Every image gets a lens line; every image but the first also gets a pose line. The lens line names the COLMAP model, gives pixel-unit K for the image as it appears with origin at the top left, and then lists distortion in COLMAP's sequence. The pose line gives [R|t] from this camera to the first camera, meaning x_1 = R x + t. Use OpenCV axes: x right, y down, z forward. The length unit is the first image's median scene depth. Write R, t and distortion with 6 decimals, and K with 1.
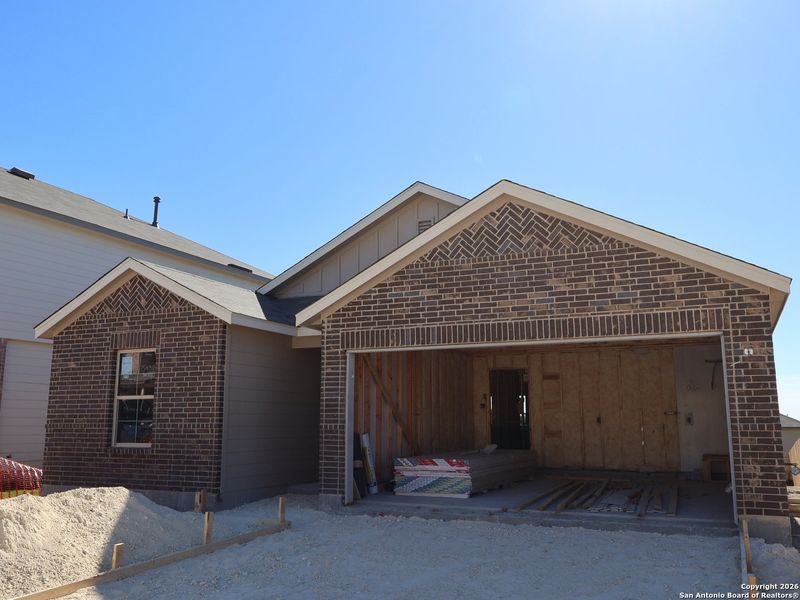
lens RADIAL K [[707.8, 0, 400.0], [0, 707.8, 300.0], [0, 0, 1]] dist [-0.000744, 0.004662]
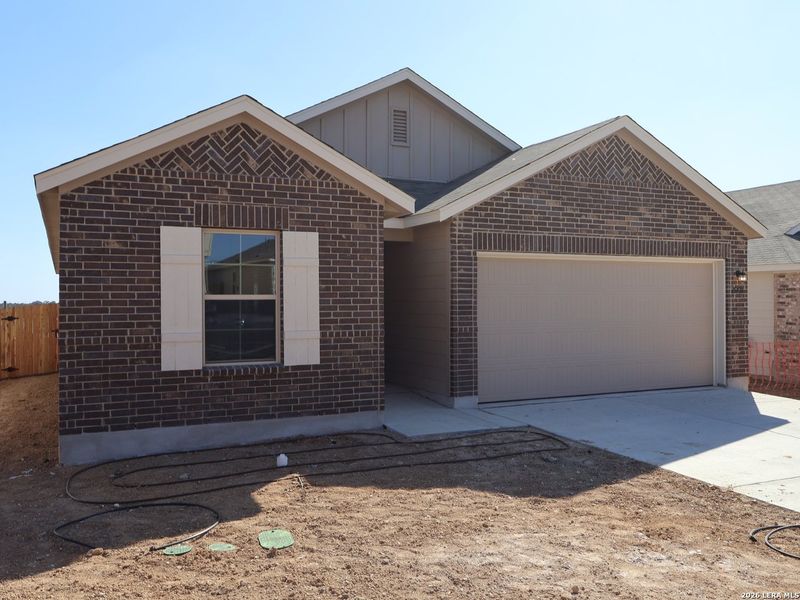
lens RADIAL K [[707.8, 0, 400.0], [0, 707.8, 300.0], [0, 0, 1]] dist [-0.000744, 0.004662]
pose [[0.634294, -0.001797, 0.773090, -0.900775], [-0.128895, 0.985755, 0.108046, 0.045961], [-0.762271, -0.168181, 0.625027, 0.467690]]
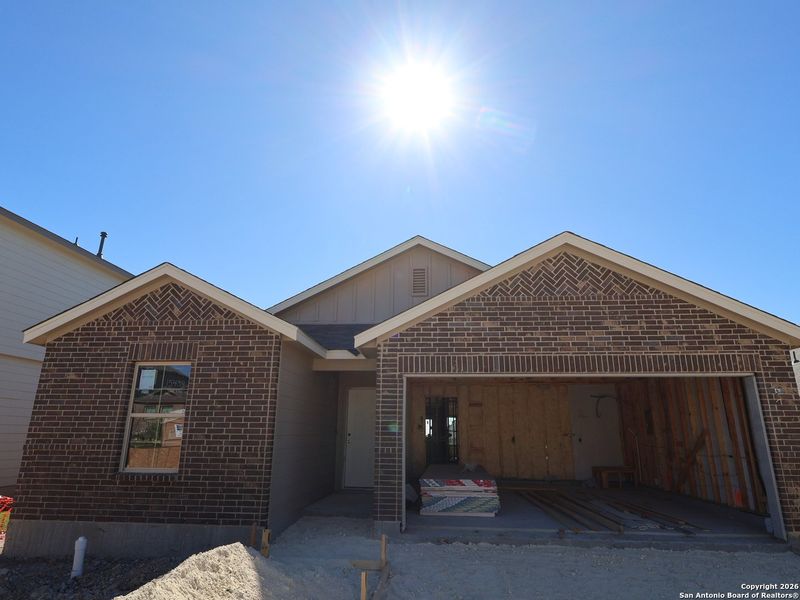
lens RADIAL K [[470.9, 0, 400.0], [0, 470.9, 300.0], [0, 0, 1]] dist [-0.001112, -0.000480]
pose [[0.939866, 0.101484, 0.326117, -0.319896], [-0.067058, 0.991082, -0.115152, 0.043694], [-0.334895, 0.086359, 0.938290, 0.348676]]
